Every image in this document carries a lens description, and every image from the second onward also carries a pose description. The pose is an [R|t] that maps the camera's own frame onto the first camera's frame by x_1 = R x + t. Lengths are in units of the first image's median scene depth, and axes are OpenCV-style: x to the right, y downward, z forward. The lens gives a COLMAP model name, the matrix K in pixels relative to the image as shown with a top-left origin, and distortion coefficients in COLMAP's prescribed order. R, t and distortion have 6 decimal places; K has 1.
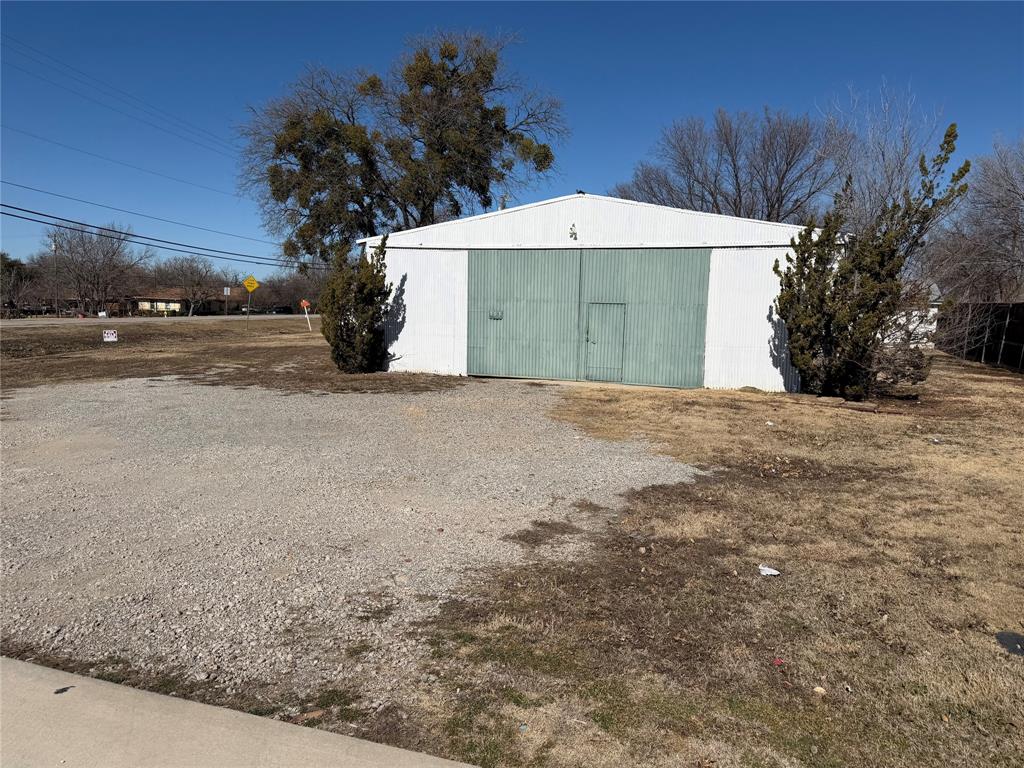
lens RADIAL K [[754.6, 0, 512.9], [0, 754.6, 390.4], [0, 0, 1]] dist [0.095276, -0.112307]
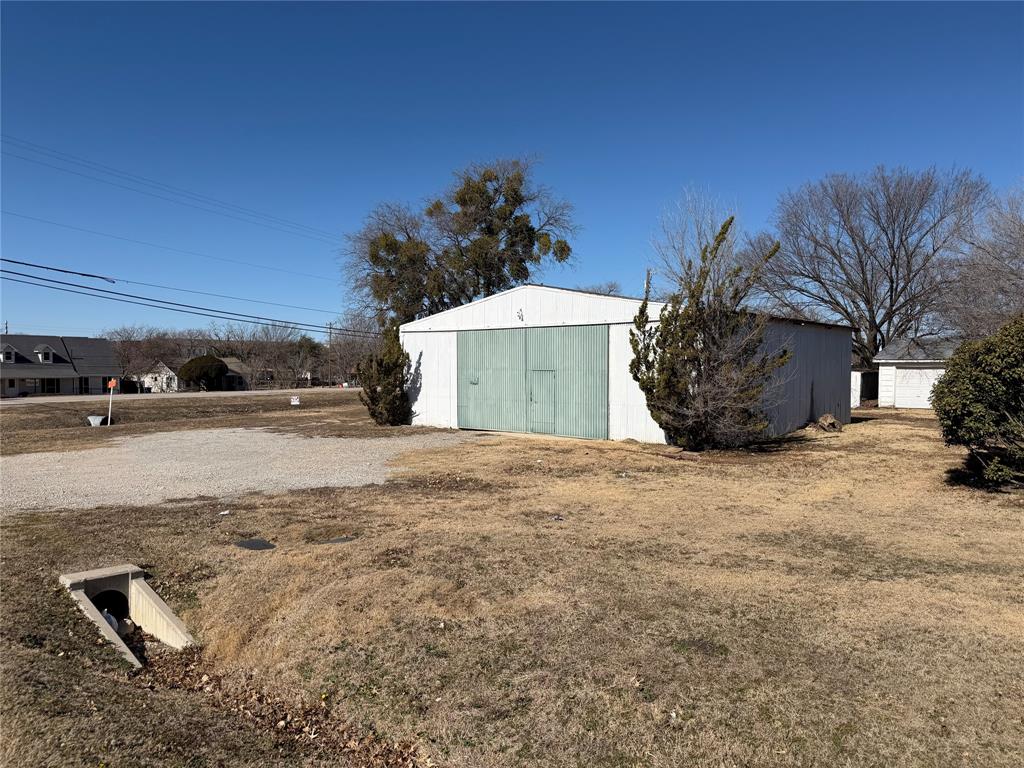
lens RADIAL K [[754.6, 0, 509.3], [0, 754.6, 382.6], [0, 0, 1]] dist [0.095276, -0.112307]
pose [[0.926283, -0.014147, -0.376563, 0.498667], [-0.021490, 0.995686, -0.090269, 0.016303], [0.376215, 0.091707, 0.921983, -0.146590]]
